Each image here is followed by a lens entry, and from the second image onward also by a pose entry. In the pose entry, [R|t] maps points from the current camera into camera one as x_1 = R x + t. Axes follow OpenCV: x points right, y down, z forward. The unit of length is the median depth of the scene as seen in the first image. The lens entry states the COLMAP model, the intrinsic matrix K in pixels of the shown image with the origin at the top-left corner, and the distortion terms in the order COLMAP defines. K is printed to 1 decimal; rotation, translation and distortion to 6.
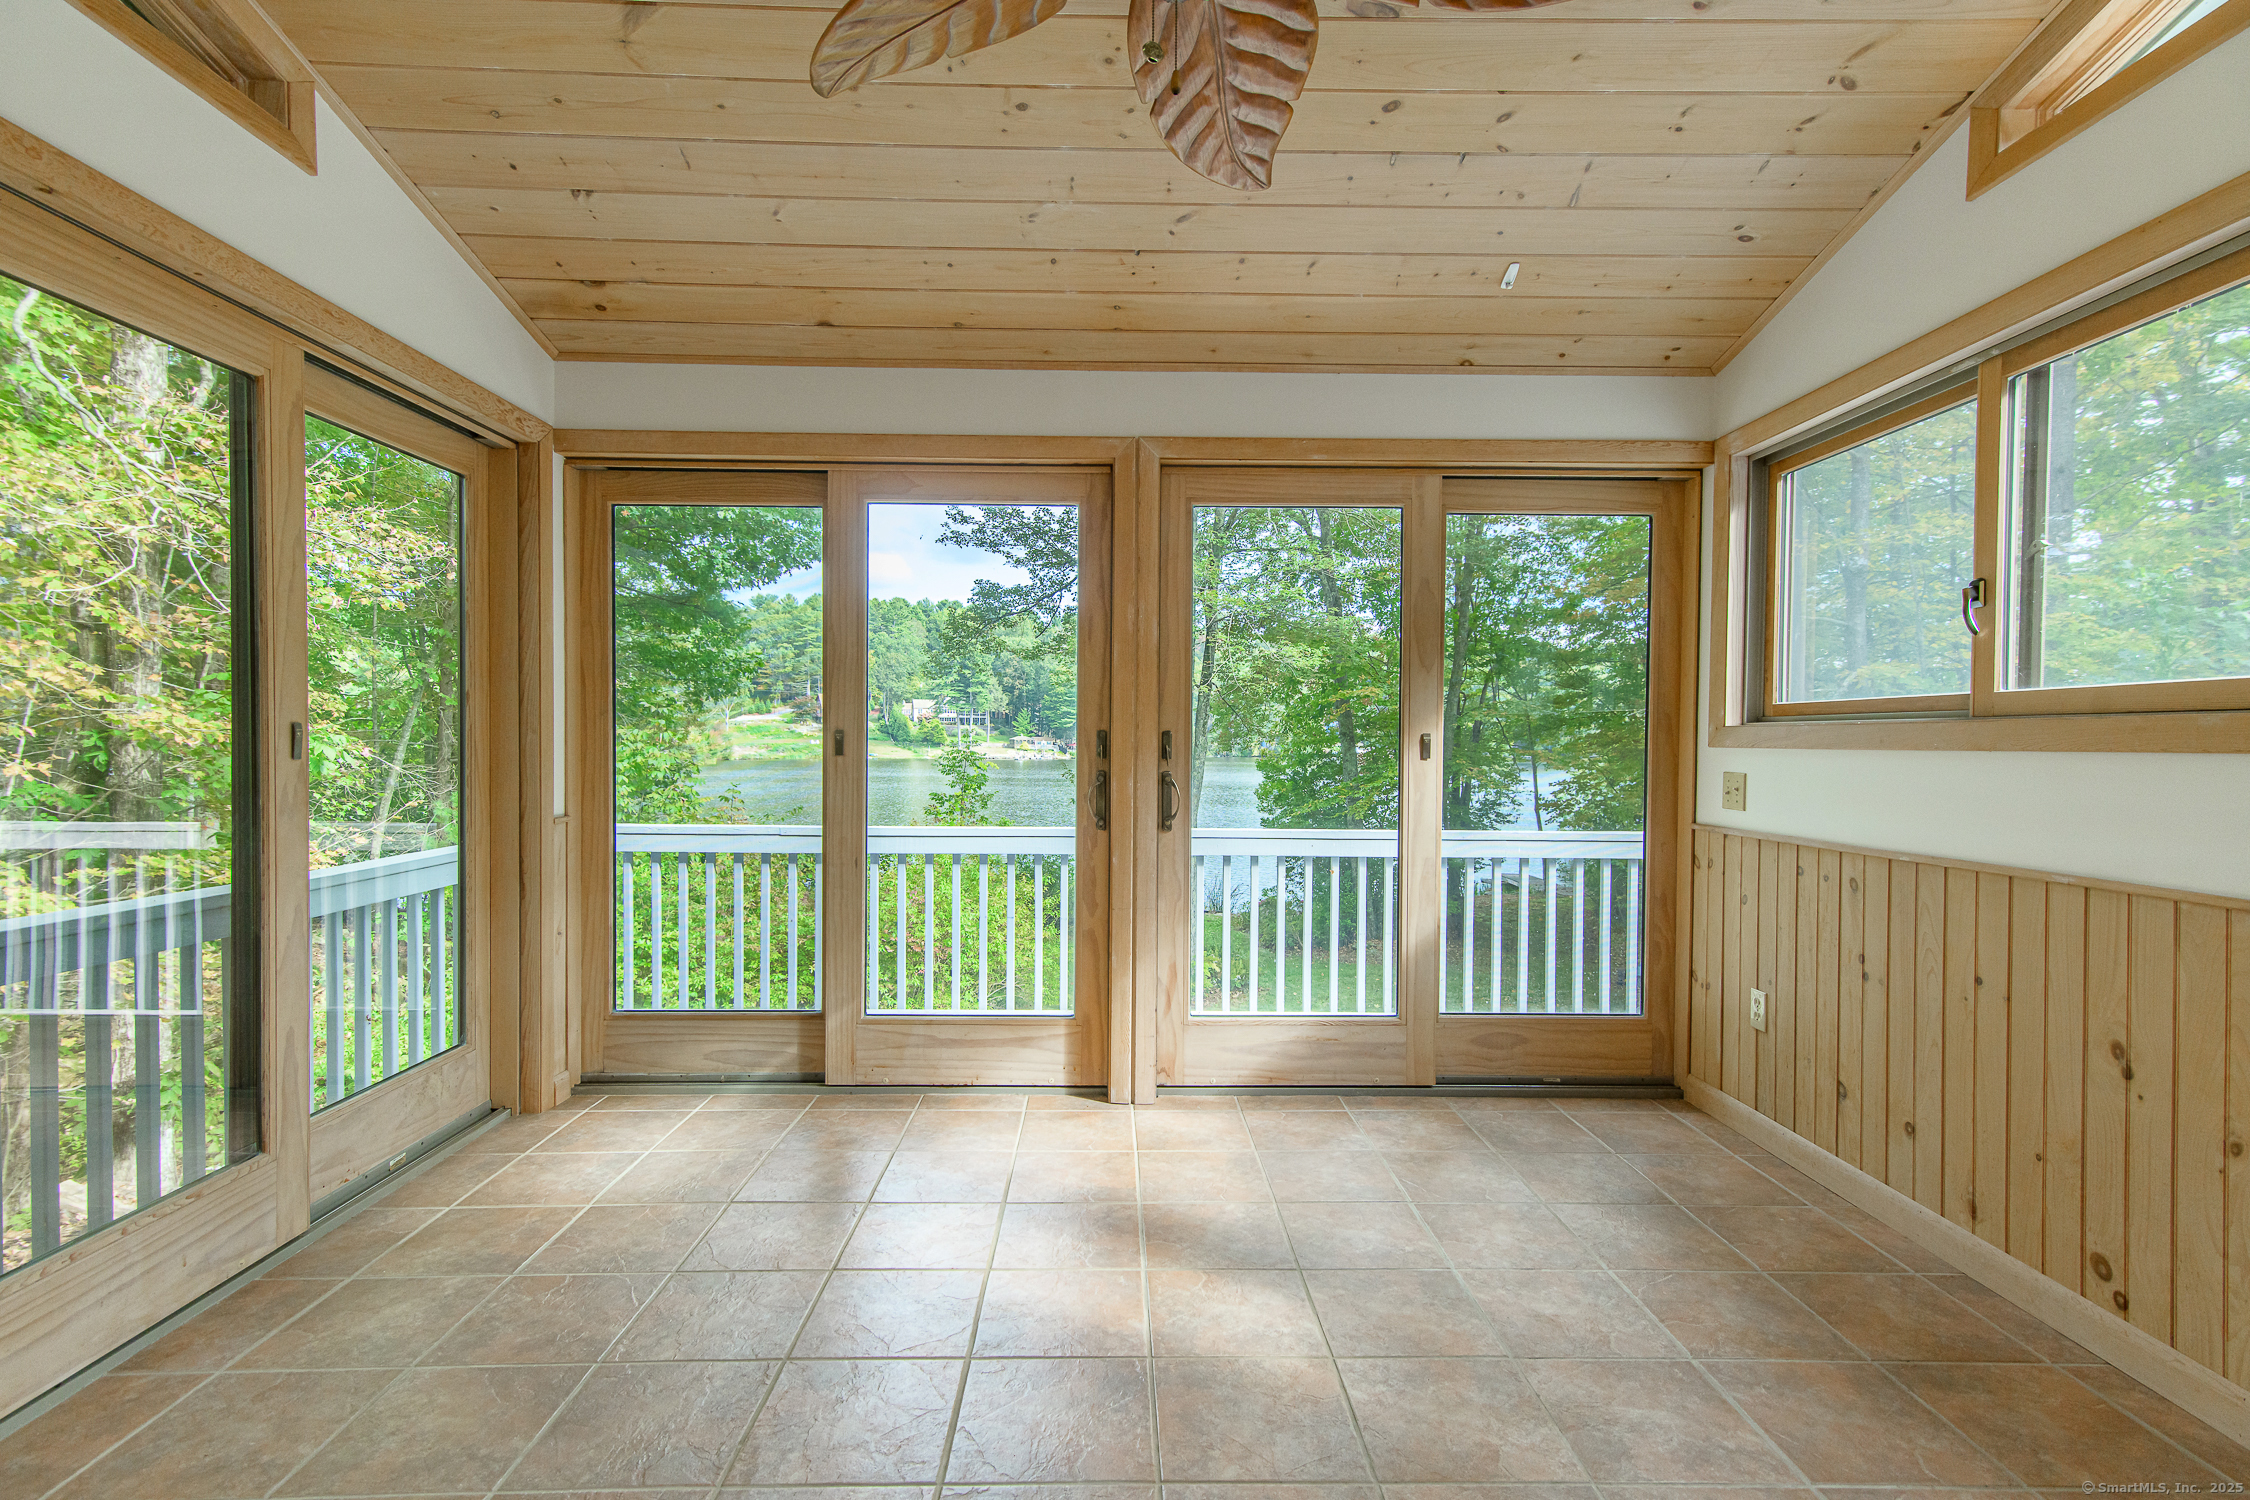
lens RADIAL K [[1096.3, 0, 1127.2], [0, 1096.3, 757.7], [0, 0, 1]] dist [0.015107, 0.000154]
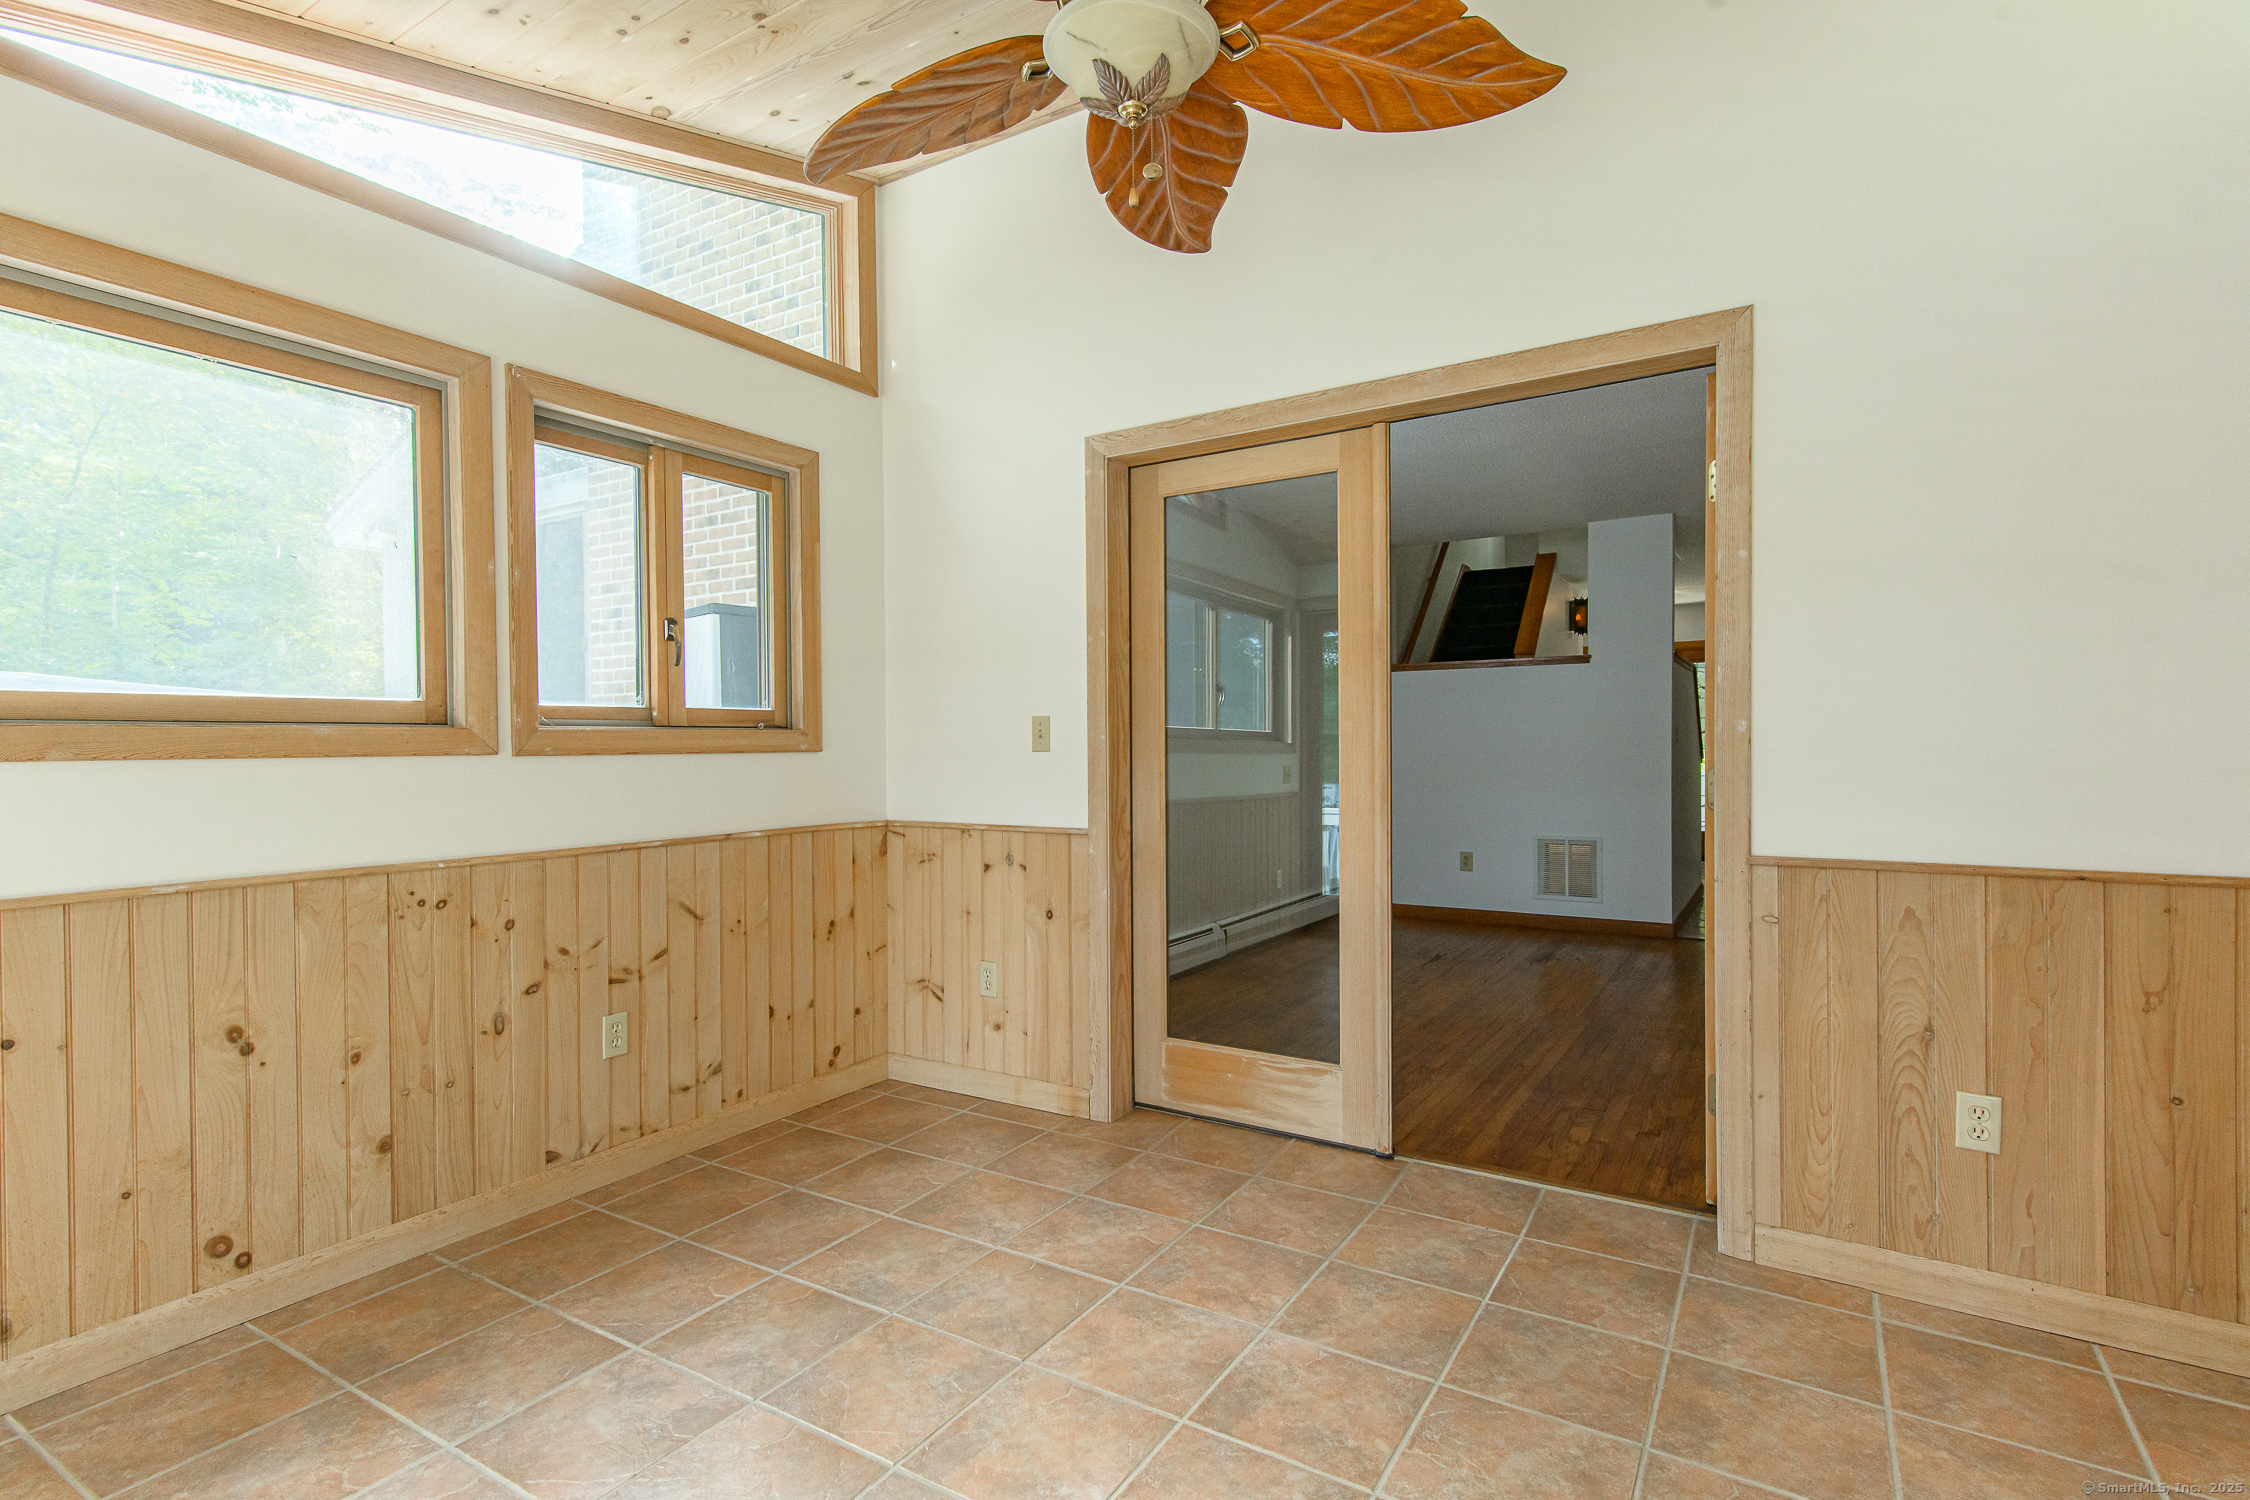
lens RADIAL K [[1096.3, 0, 1127.2], [0, 1096.3, 757.7], [0, 0, 1]] dist [0.015107, 0.000154]
pose [[-0.841400, -0.006378, 0.540376, -0.422600], [0.010867, 0.999528, 0.028719, -0.027525], [-0.540304, 0.030036, -0.840934, 1.427826]]
